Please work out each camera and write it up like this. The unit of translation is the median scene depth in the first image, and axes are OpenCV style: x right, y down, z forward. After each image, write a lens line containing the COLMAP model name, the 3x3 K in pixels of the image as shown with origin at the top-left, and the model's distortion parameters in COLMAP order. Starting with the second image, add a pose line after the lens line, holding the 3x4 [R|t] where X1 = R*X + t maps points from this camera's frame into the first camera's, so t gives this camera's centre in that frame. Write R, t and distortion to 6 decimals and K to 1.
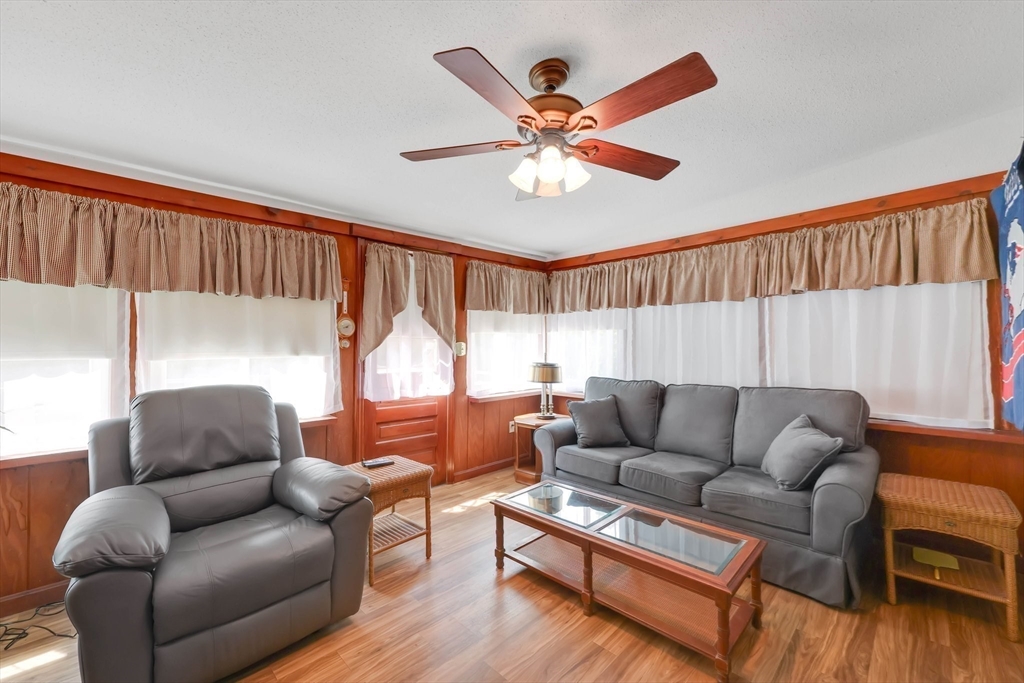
lens RADIAL K [[422.3, 0, 509.6], [0, 422.3, 340.6], [0, 0, 1]] dist [-0.011946, 0.000590]
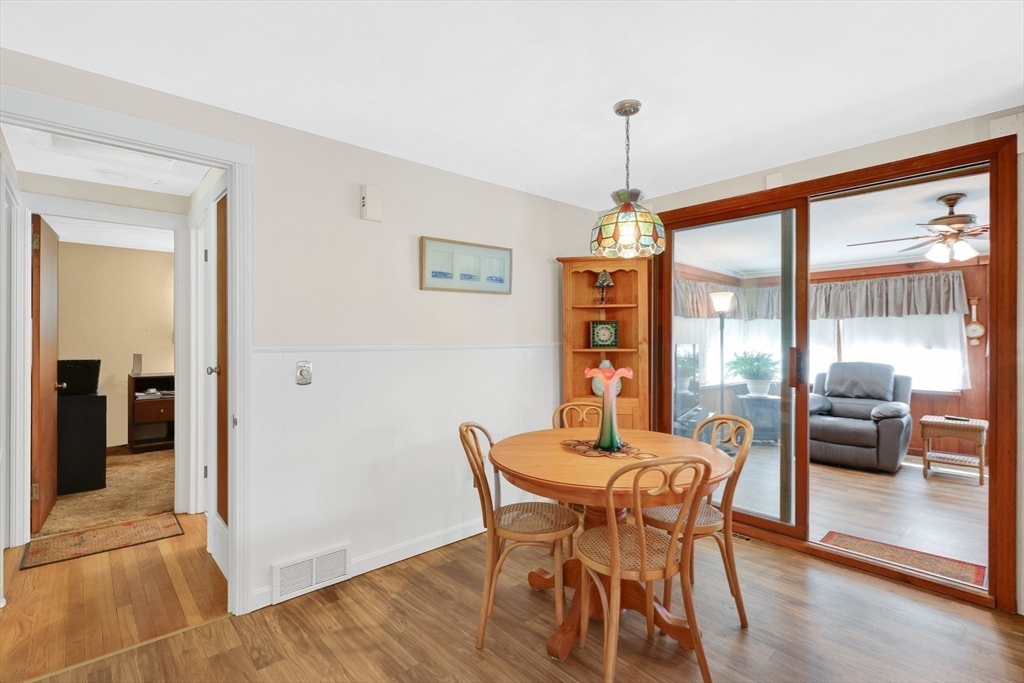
lens RADIAL K [[470.0, 0, 505.8], [0, 470.0, 337.7], [0, 0, 1]] dist [-0.006740, -0.000320]
pose [[-0.060405, -0.002698, -0.998170, 1.508710], [0.011661, 0.999926, -0.003408, -0.025035], [0.998106, -0.011846, -0.060369, -0.567024]]
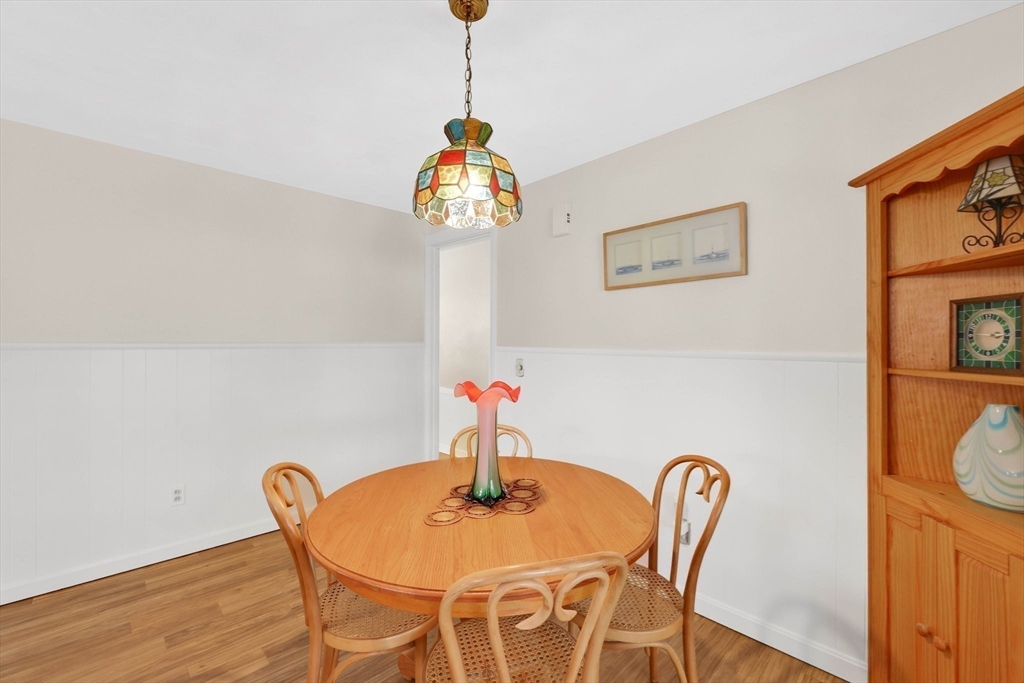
lens RADIAL K [[442.2, 0, 501.5], [0, 442.2, 336.8], [0, 0, 1]] dist [0.014565, 0.000290]
pose [[-0.999380, -0.007628, 0.034386, 0.657033], [-0.008334, 0.999756, -0.020446, -0.019400], [-0.034222, -0.020720, -0.999199, 0.122761]]
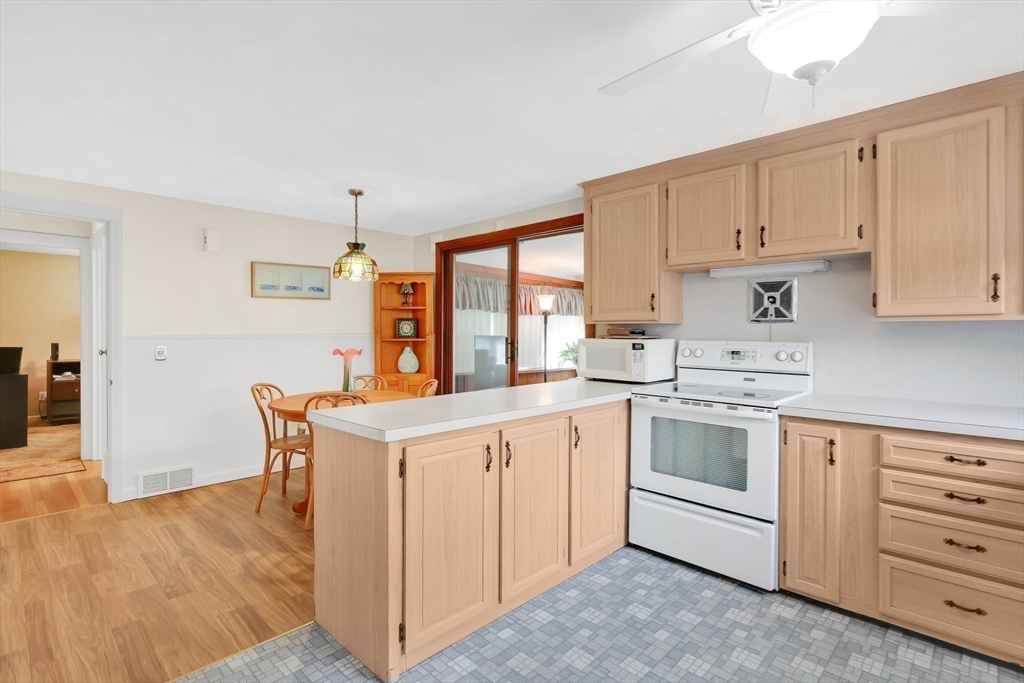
lens RADIAL K [[491.0, 0, 511.7], [0, 491.0, 335.8], [0, 0, 1]] dist [-0.020431, 0.001829]
pose [[0.018994, 0.008207, -0.999786, 2.096294], [0.008771, 0.999926, 0.008375, -0.018614], [0.999781, -0.008928, 0.018920, 0.008276]]
